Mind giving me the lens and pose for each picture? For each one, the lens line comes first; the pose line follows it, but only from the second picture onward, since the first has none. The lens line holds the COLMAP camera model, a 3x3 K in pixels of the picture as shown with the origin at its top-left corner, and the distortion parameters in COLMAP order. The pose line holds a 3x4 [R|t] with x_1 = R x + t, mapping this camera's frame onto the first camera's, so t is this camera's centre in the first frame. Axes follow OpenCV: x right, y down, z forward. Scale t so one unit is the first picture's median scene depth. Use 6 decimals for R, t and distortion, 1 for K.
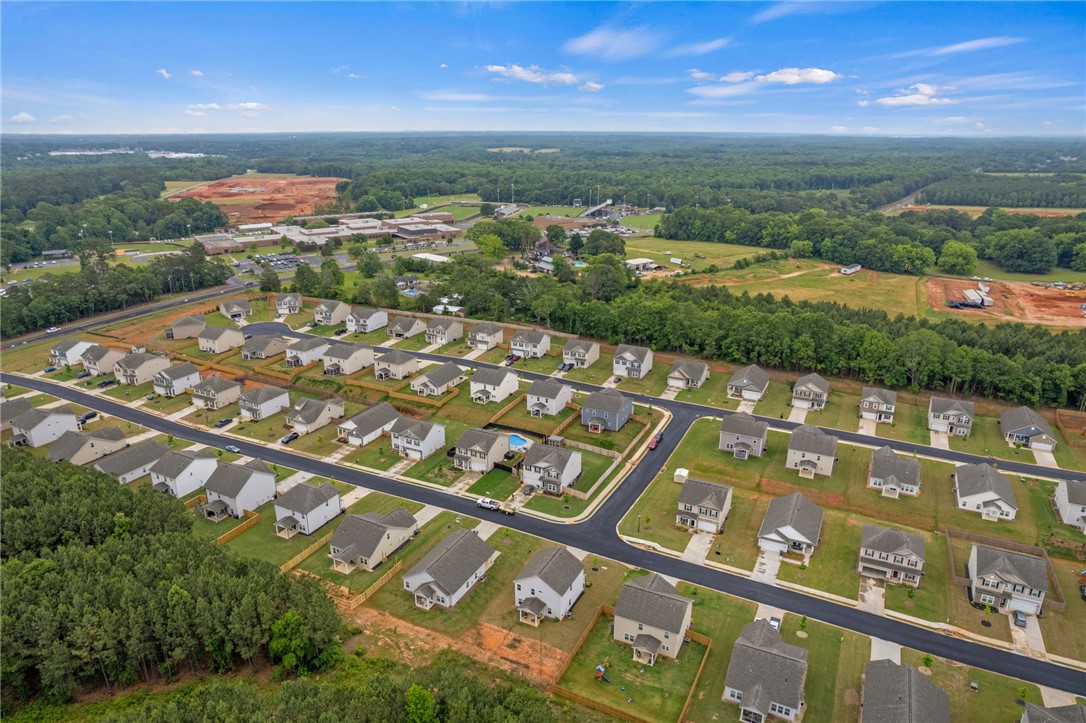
lens RADIAL K [[699.6, 0, 543.0], [0, 699.6, 361.5], [0, 0, 1]] dist [-0.065882, 0.062411]
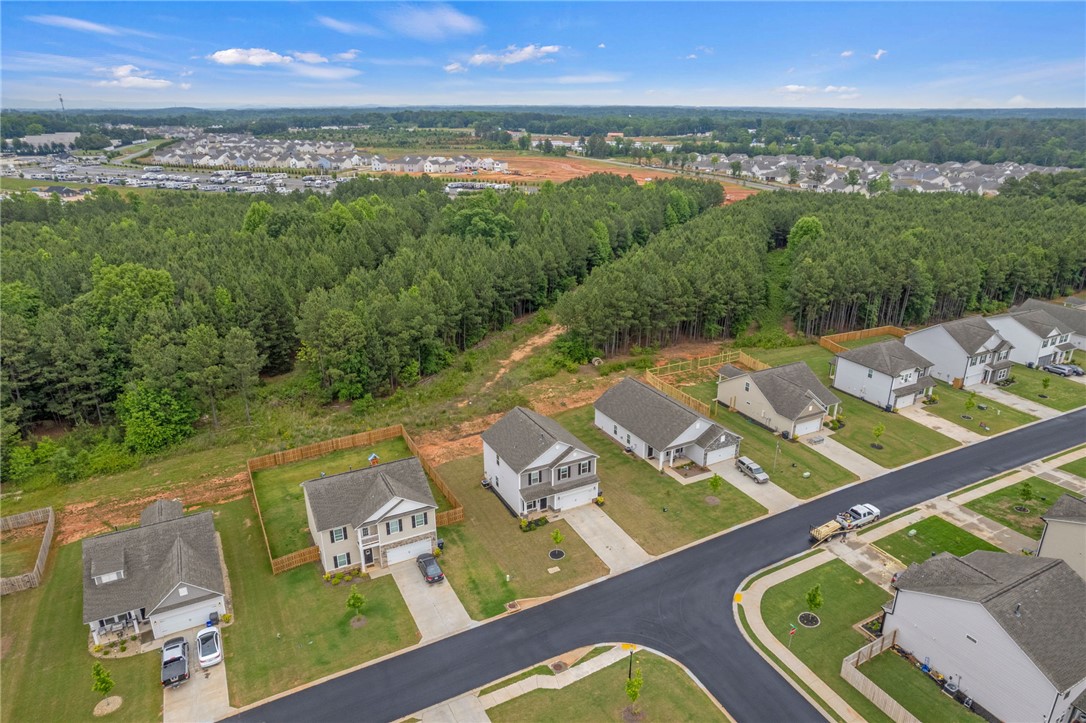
lens RADIAL K [[699.6, 0, 543.0], [0, 699.6, 361.5], [0, 0, 1]] dist [-0.065882, 0.062411]
pose [[-0.587401, 0.284713, -0.757561, 0.351908], [-0.266309, 0.815941, 0.513146, -0.059415], [0.764225, 0.503168, -0.403463, 0.933818]]
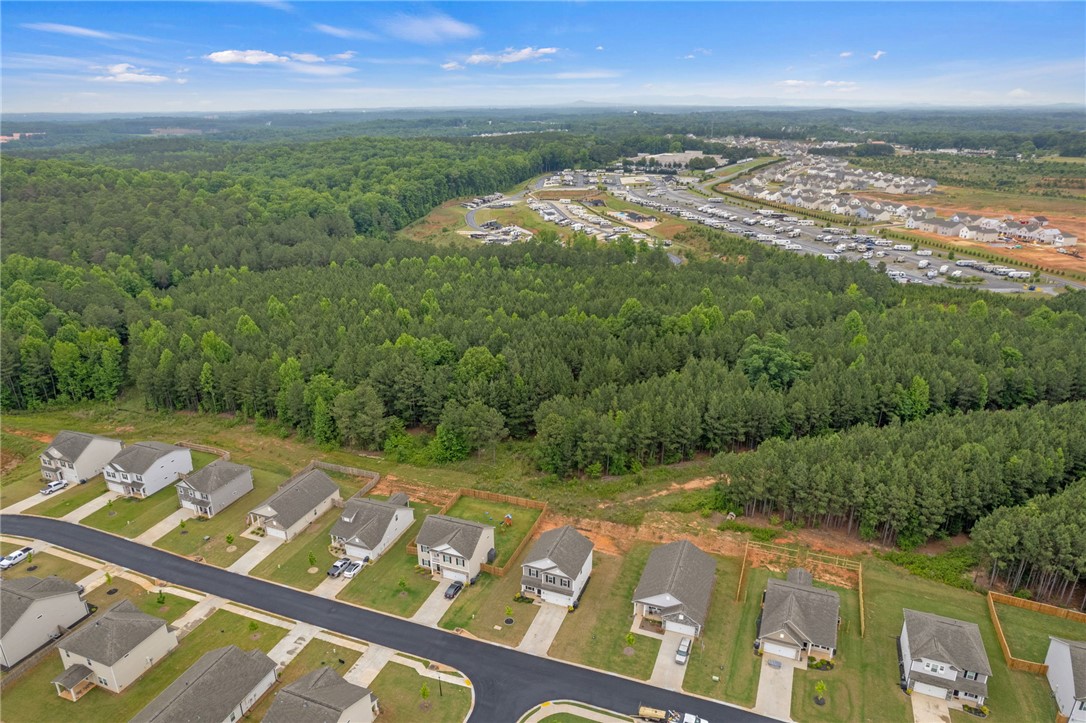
lens RADIAL K [[699.6, 0, 543.0], [0, 699.6, 361.5], [0, 0, 1]] dist [-0.065882, 0.062411]
pose [[-0.995821, 0.037865, -0.083111, 0.076586], [-0.024497, 0.765926, 0.642462, -0.383530], [0.087984, 0.641813, -0.761797, 1.186498]]
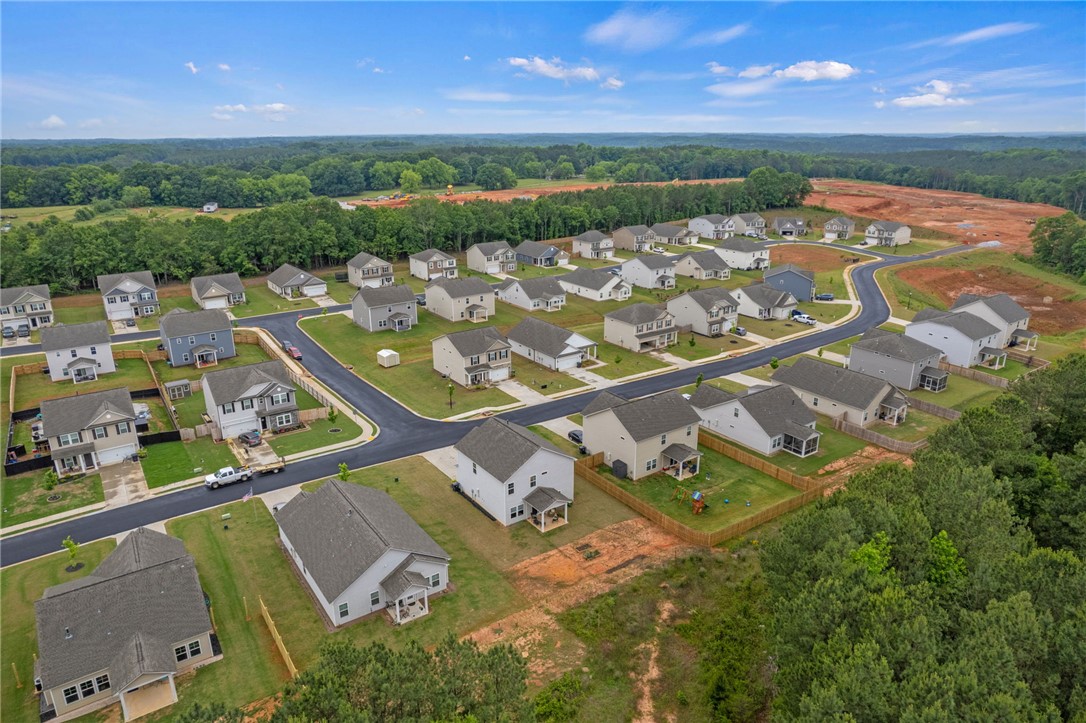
lens RADIAL K [[699.6, 0, 543.0], [0, 699.6, 361.5], [0, 0, 1]] dist [-0.065882, 0.062411]
pose [[0.477678, -0.280513, 0.832548, -0.365019], [0.288513, 0.945184, 0.152929, 0.105487], [-0.829810, 0.167150, 0.532425, 0.484841]]
